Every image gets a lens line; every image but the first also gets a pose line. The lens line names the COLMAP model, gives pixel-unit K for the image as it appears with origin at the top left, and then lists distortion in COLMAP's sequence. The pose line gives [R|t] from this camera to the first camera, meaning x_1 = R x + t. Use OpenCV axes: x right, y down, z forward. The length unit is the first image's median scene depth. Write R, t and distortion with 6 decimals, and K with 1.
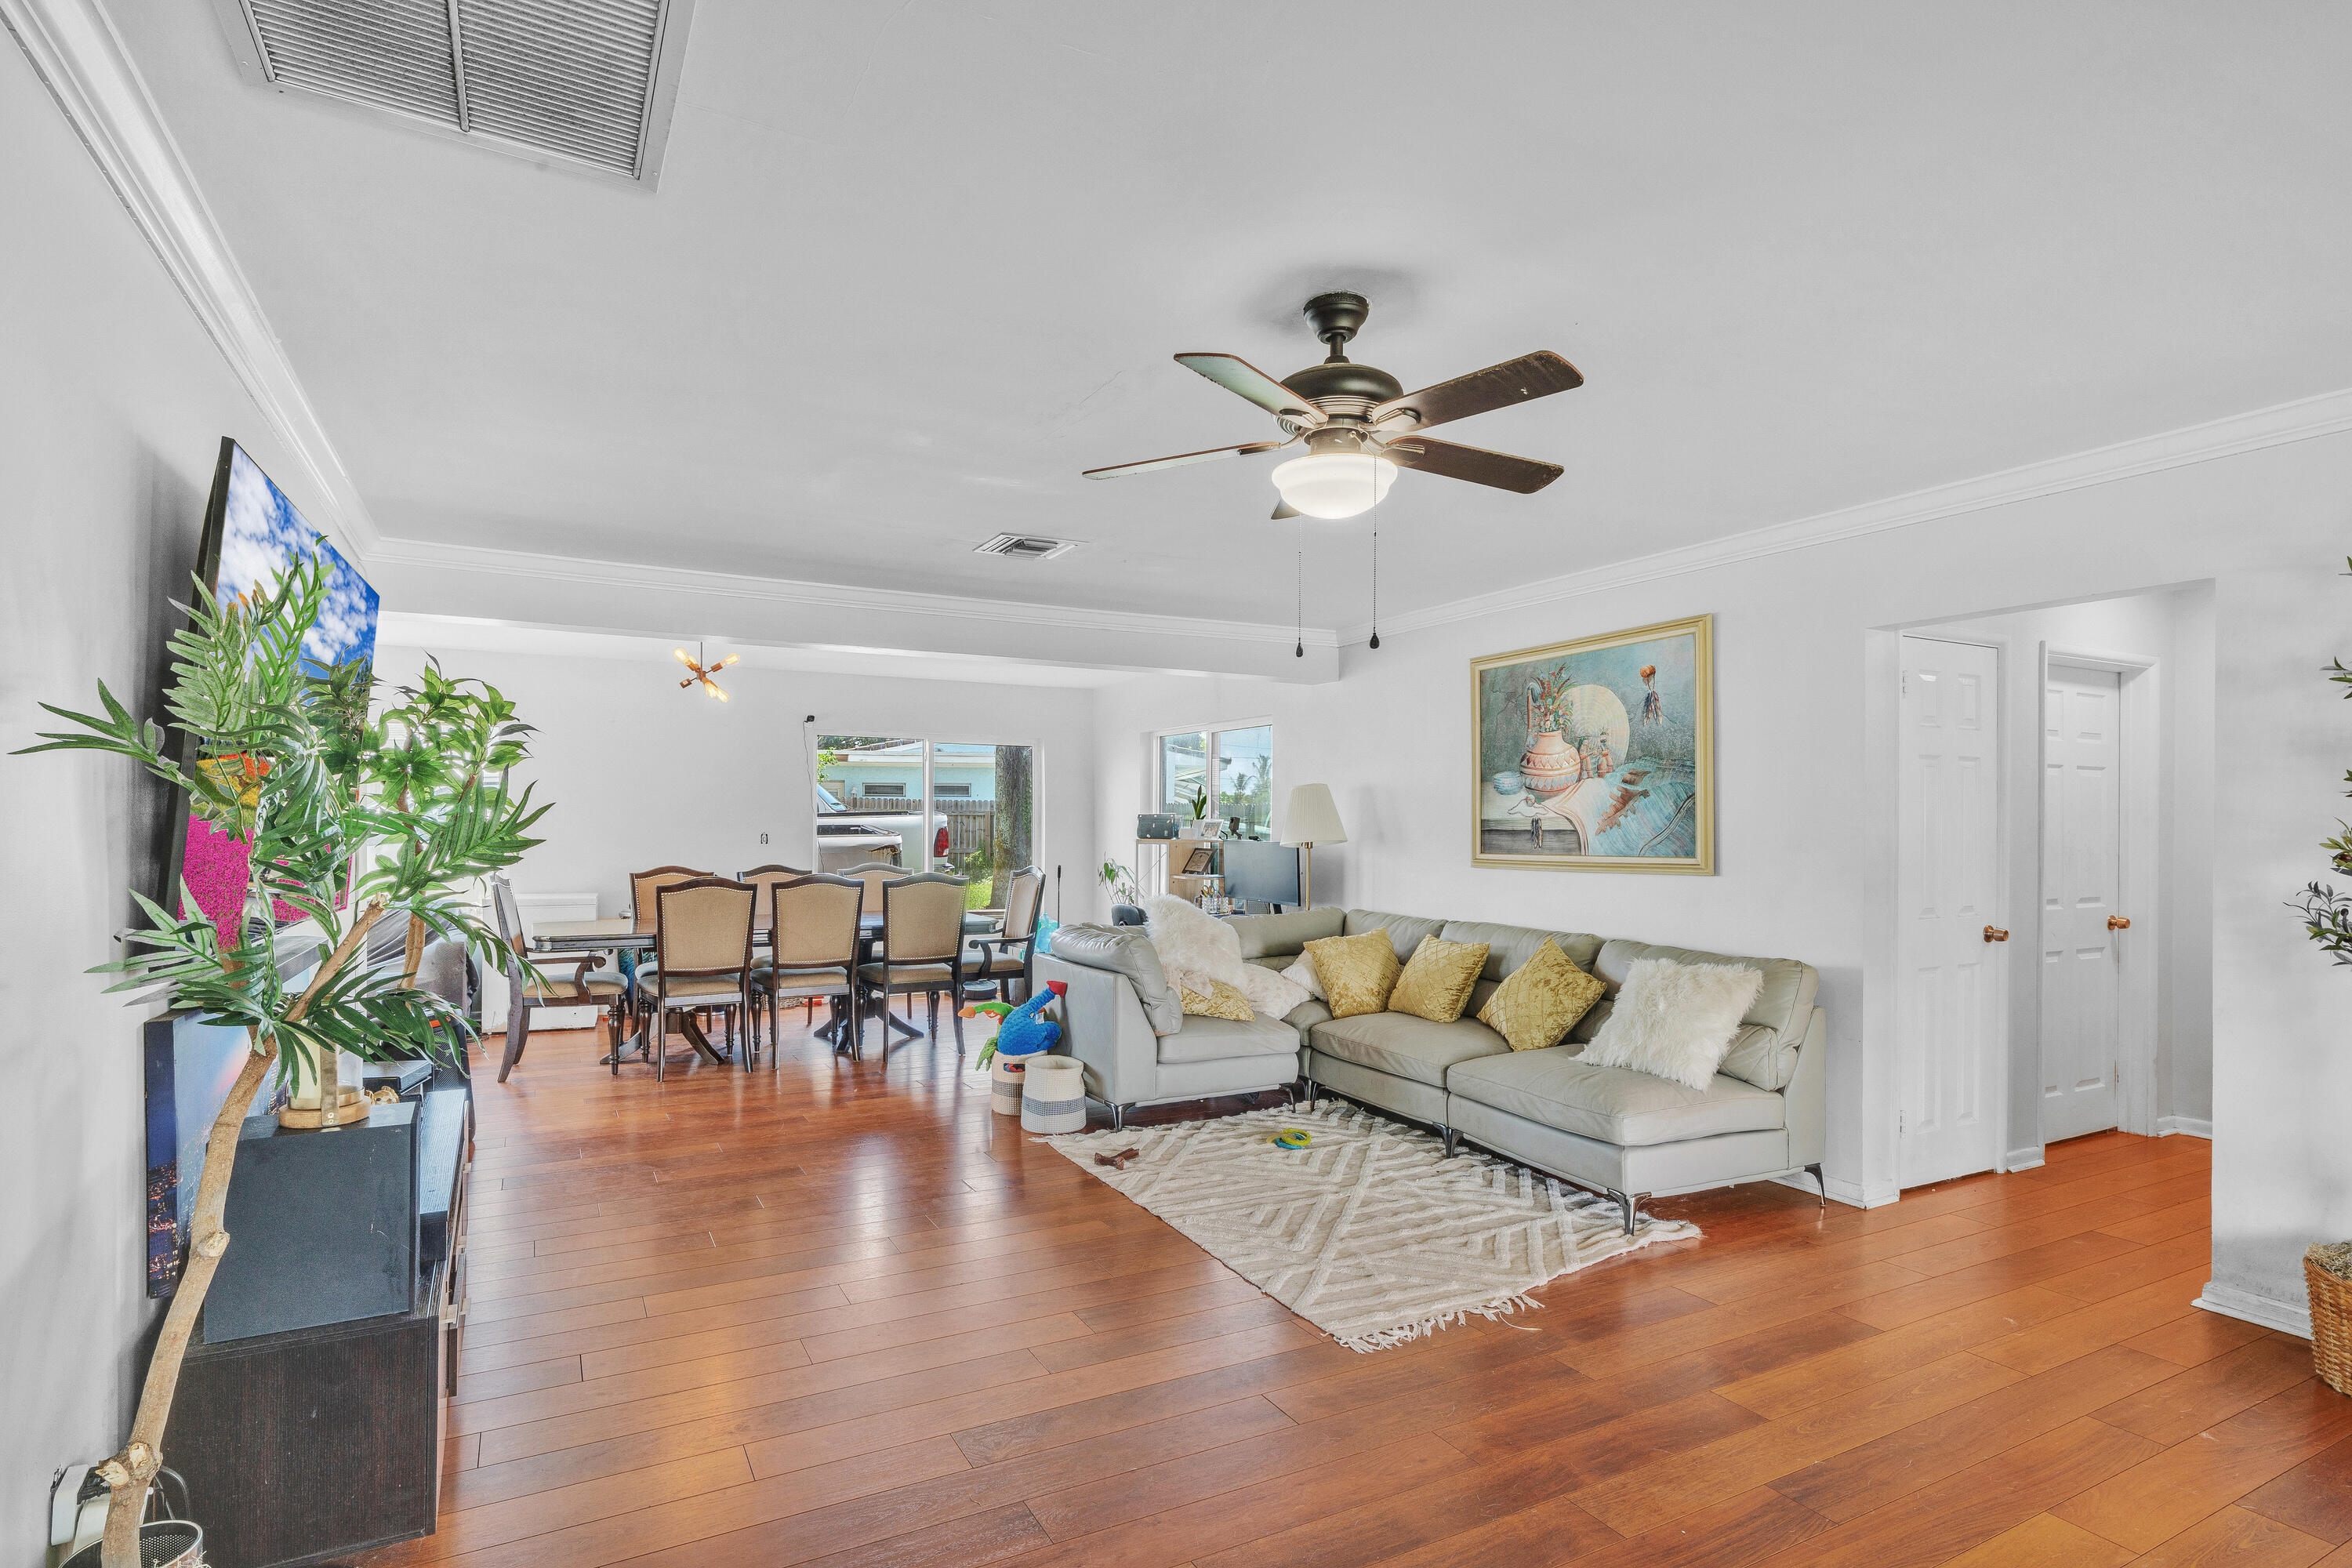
lens RADIAL K [[1158.7, 0, 1116.4], [0, 1158.7, 819.0], [0, 0, 1]] dist [-0.002729, -0.000127]
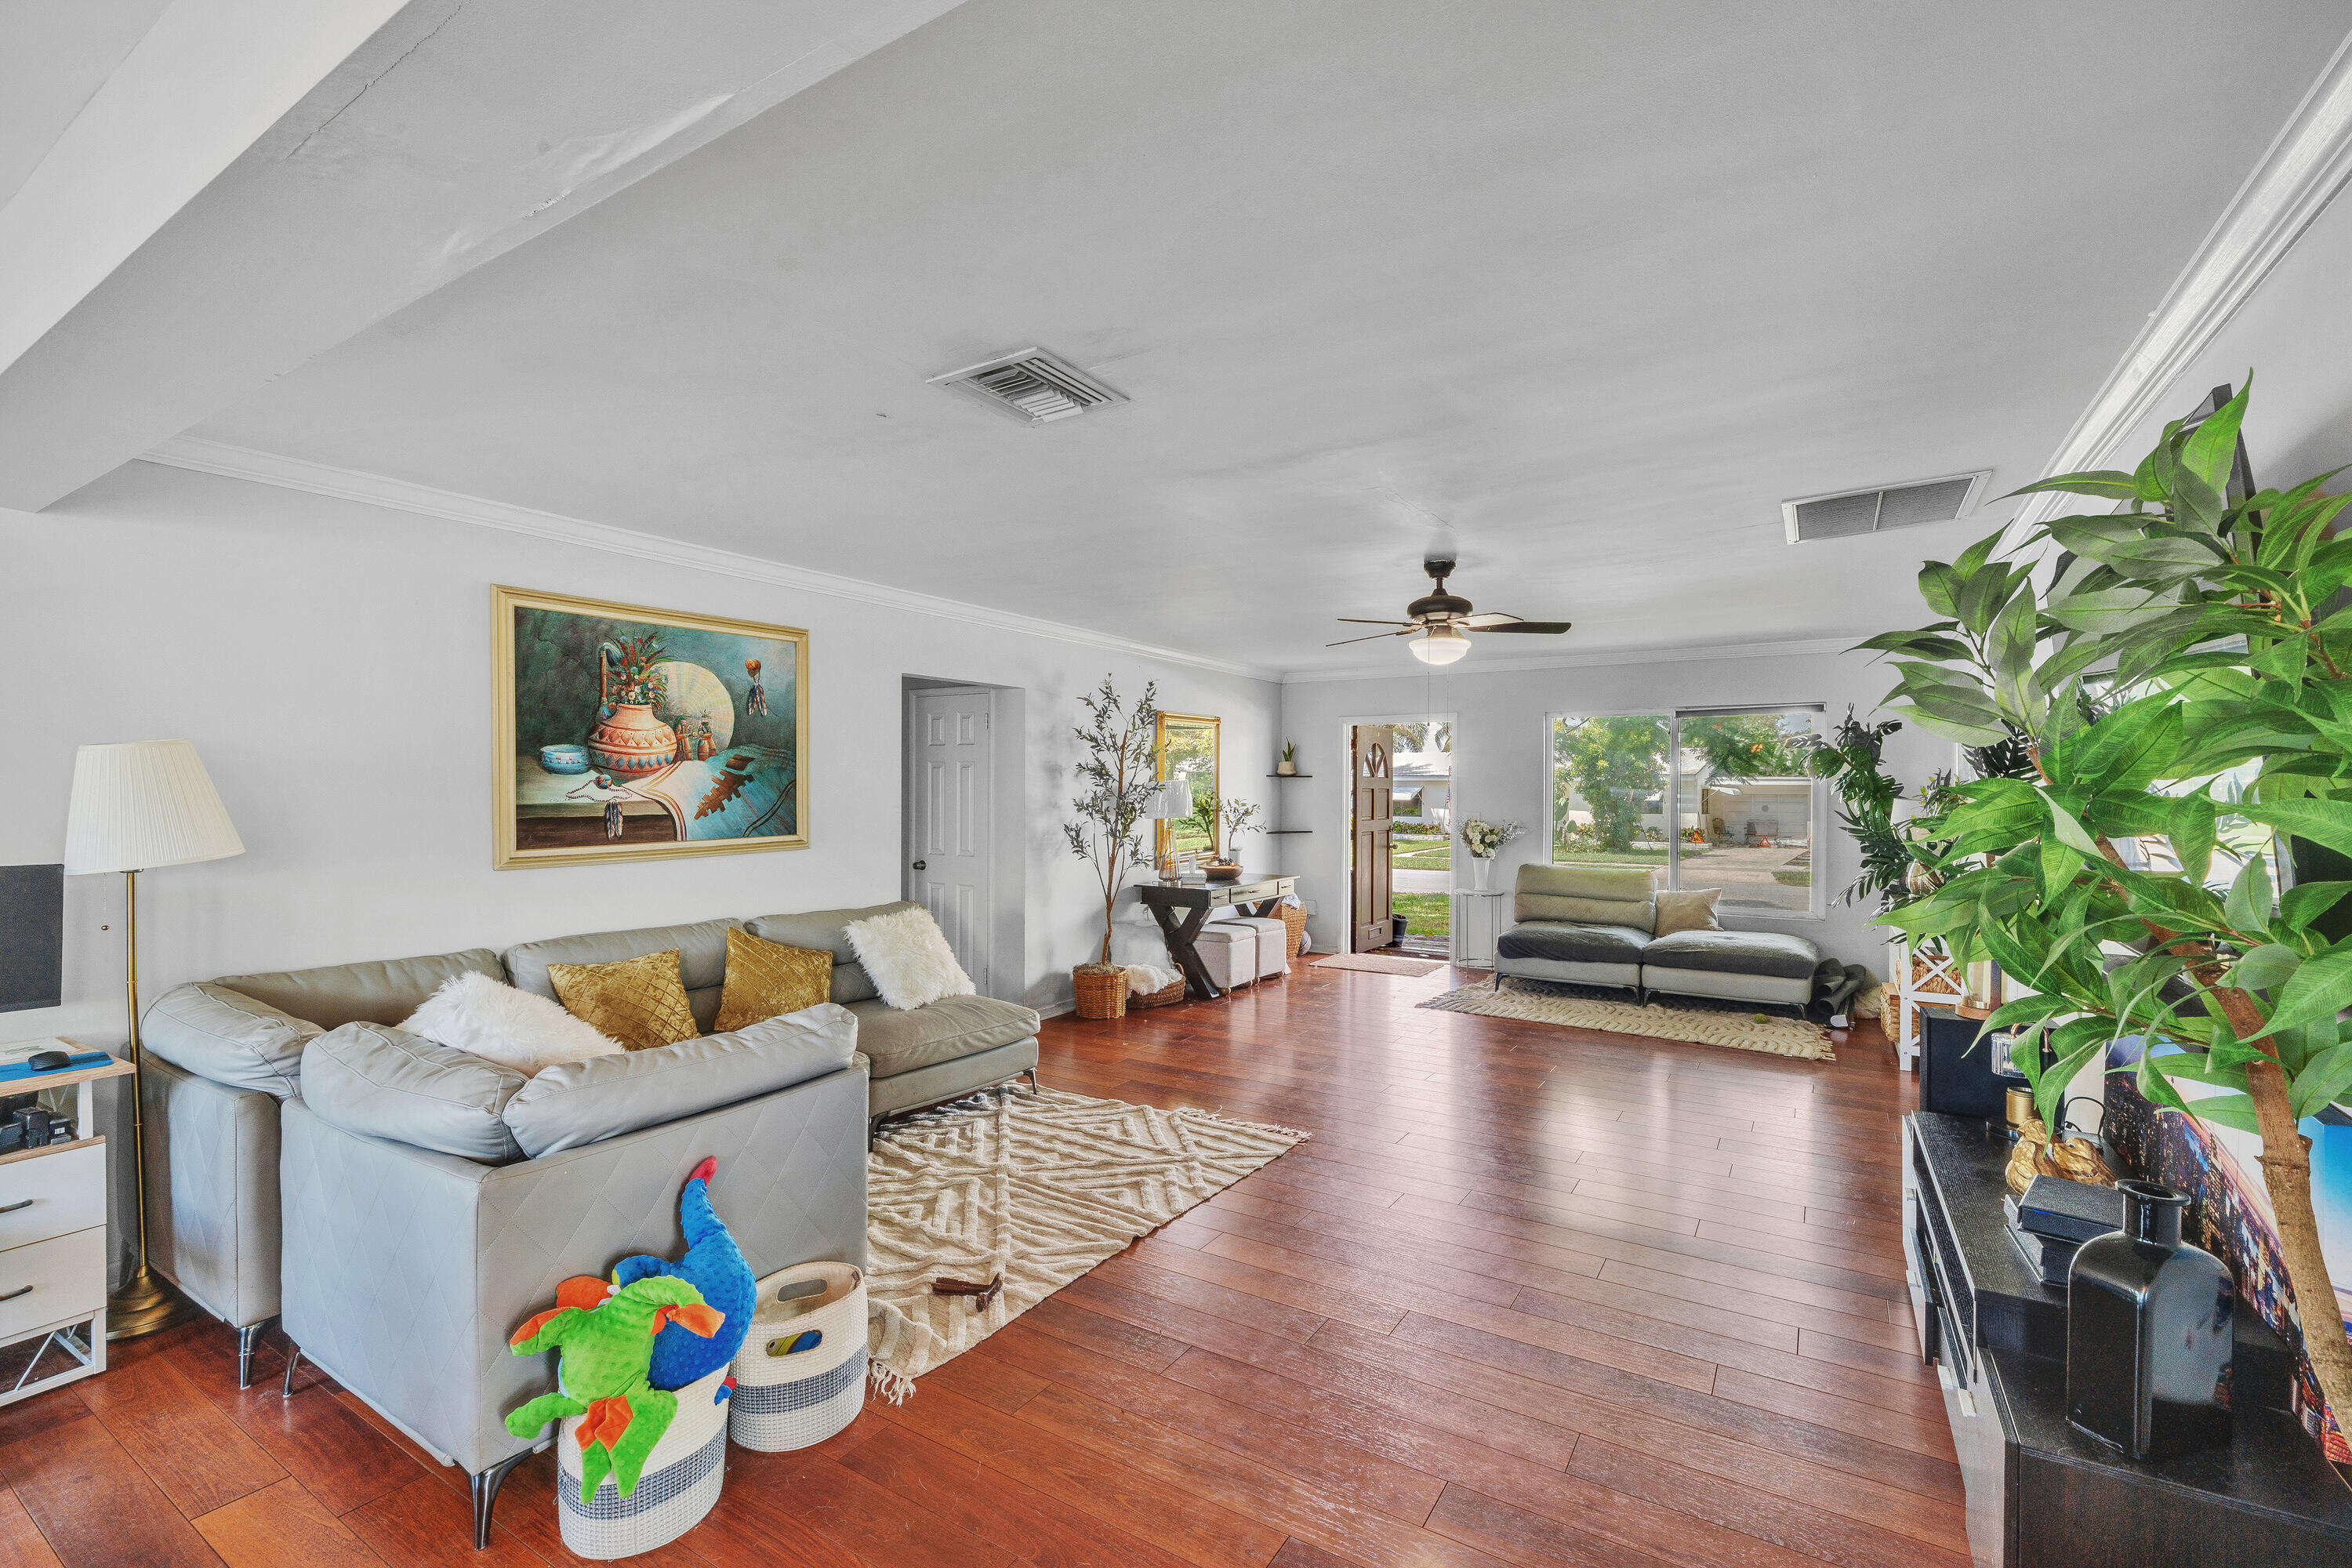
lens RADIAL K [[981.7, 0, 1171.6], [0, 981.7, 790.9], [0, 0, 1]] dist [0.026830, -0.000194]
pose [[-0.502776, -0.005281, 0.864400, -0.518130], [-0.004069, 0.999985, 0.003743, -0.014636], [-0.864407, -0.001635, -0.502790, 1.091552]]
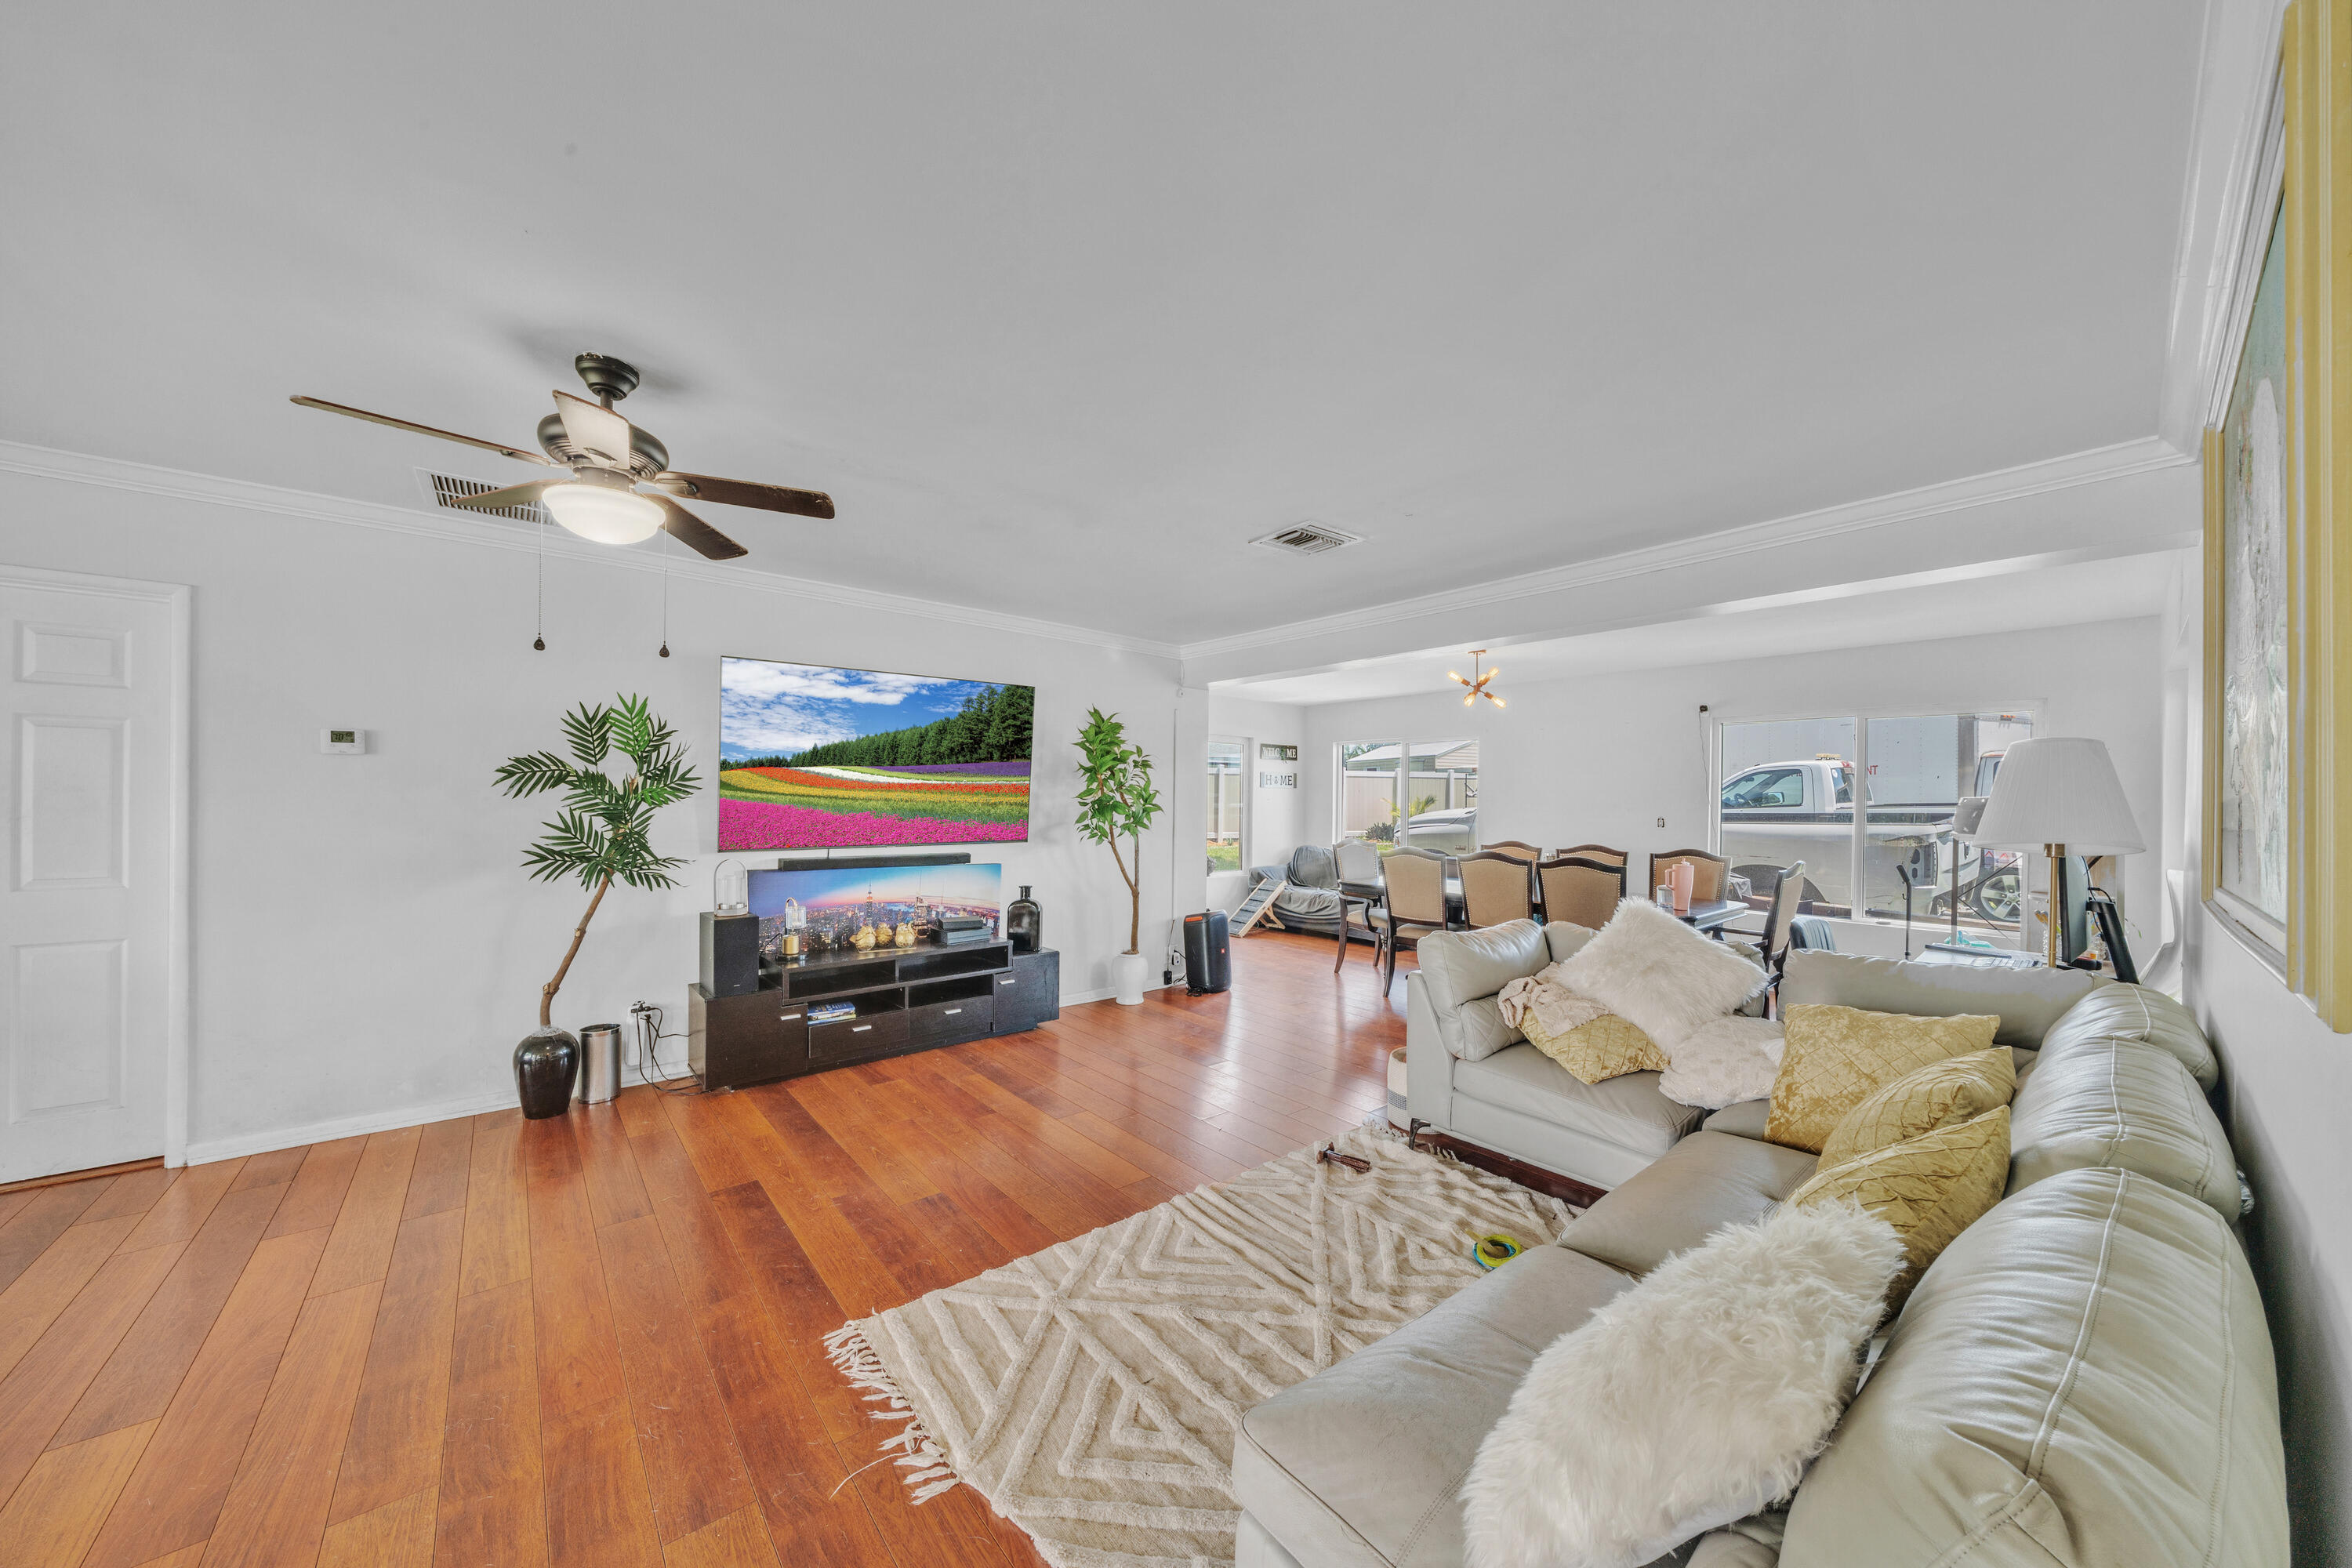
lens RADIAL K [[802.0, 0, 1201.6], [0, 802.0, 800.9], [0, 0, 1]] dist [-0.007390, 0.000347]
pose [[0.243777, -0.002111, -0.969829, 0.555493], [-0.006868, 0.999969, -0.003903, 0.003357], [0.969807, 0.007612, 0.243755, 0.669047]]
